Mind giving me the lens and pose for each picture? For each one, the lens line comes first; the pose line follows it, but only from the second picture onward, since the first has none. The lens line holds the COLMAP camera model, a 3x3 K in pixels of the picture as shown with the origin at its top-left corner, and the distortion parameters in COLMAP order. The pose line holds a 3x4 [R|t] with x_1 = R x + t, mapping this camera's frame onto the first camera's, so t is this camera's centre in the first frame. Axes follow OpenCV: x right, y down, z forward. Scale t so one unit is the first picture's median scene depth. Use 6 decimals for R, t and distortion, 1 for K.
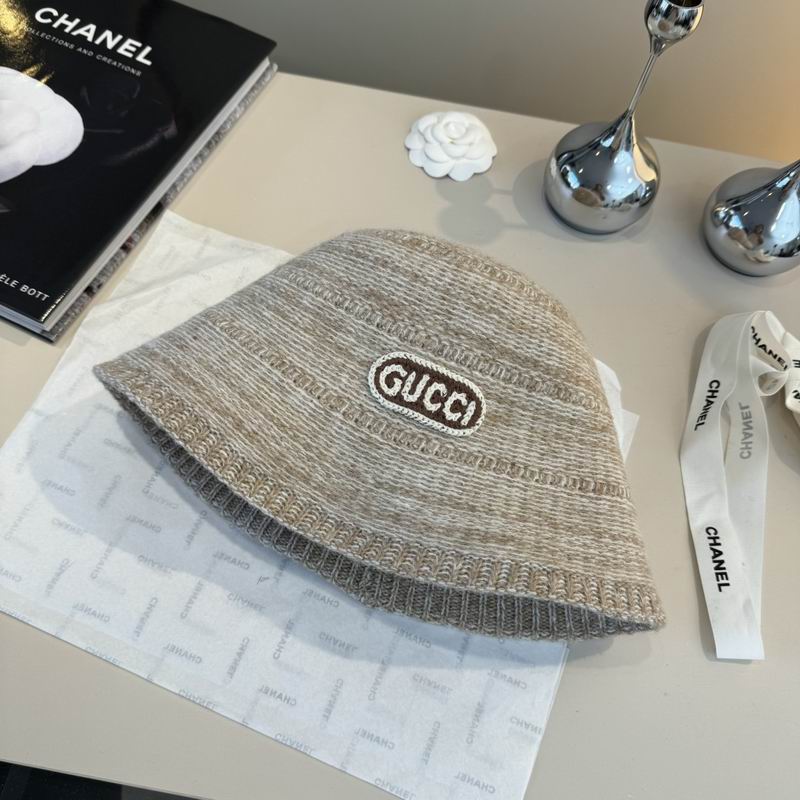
lens RADIAL K [[741.9, 0, 400.1], [0, 741.9, 369.9], [0, 0, 1]] dist [0.108088, -0.263370]
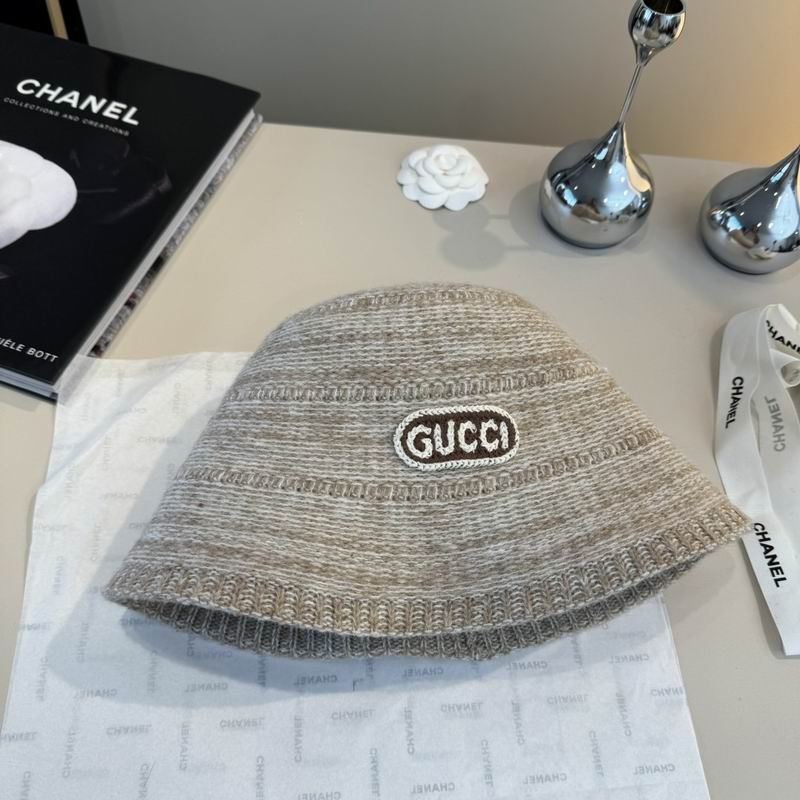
lens RADIAL K [[741.9, 0, 400.1], [0, 741.9, 369.9], [0, 0, 1]] dist [0.108088, -0.263370]
pose [[0.865971, -0.459143, 0.198198, -0.181695], [0.462281, 0.886120, 0.032967, -0.113914], [-0.190764, 0.063074, 0.979607, 0.061810]]
